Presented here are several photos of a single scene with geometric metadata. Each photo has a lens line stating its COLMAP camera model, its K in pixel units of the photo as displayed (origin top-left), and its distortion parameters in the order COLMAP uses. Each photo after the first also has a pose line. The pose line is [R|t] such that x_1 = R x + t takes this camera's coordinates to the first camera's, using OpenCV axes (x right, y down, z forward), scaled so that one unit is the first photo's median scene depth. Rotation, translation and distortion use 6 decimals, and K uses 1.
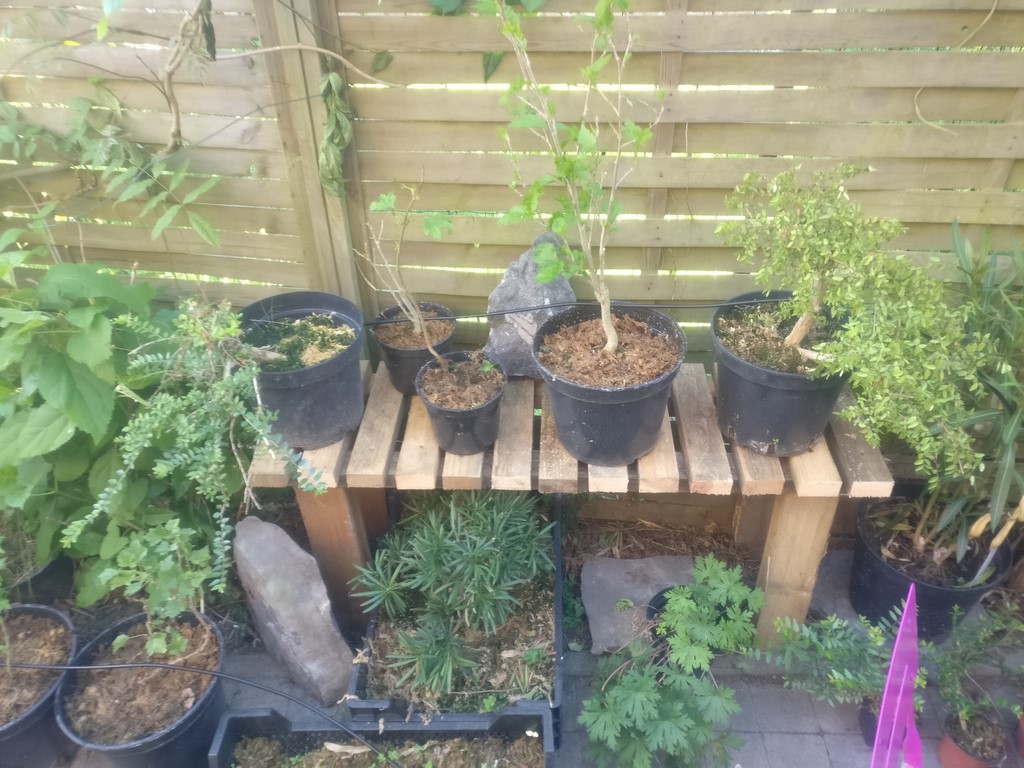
lens RADIAL K [[825.5, 0, 505.4], [0, 825.5, 359.2], [0, 0, 1]] dist [-0.008543, 0.075948]
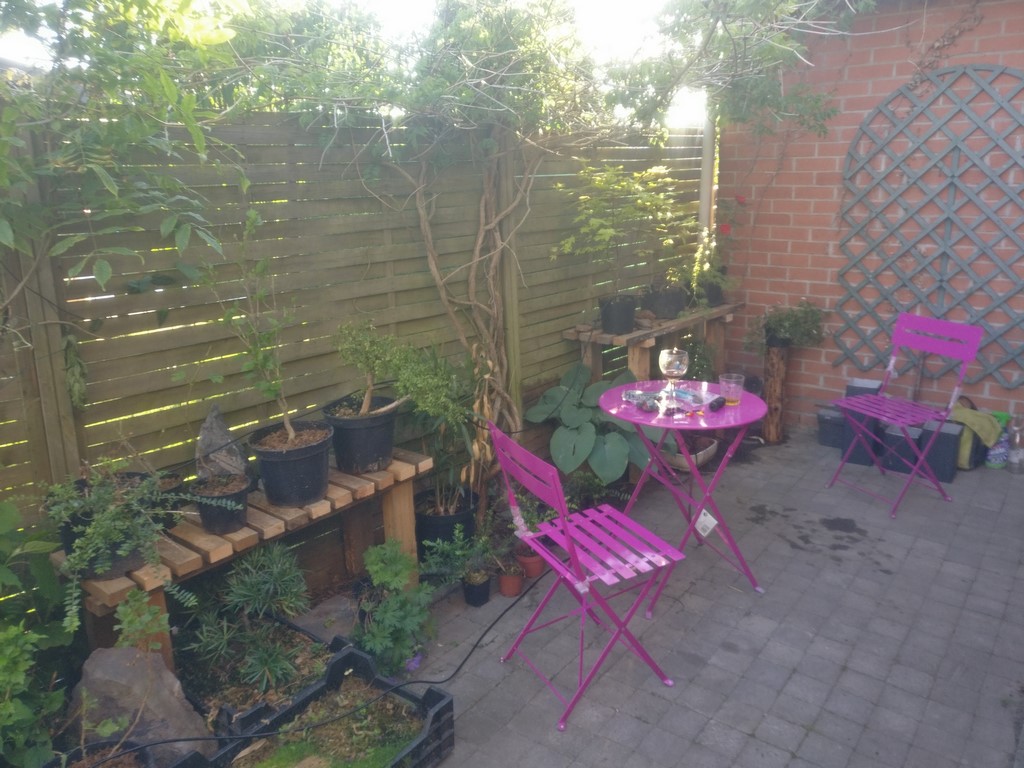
lens RADIAL K [[825.5, 0, 505.4], [0, 825.5, 359.2], [0, 0, 1]] dist [-0.008543, 0.075948]
pose [[0.594221, -0.172342, 0.785621, -0.957970], [0.481491, 0.858634, -0.175826, 0.368921], [-0.644258, 0.482749, 0.593199, -0.447896]]
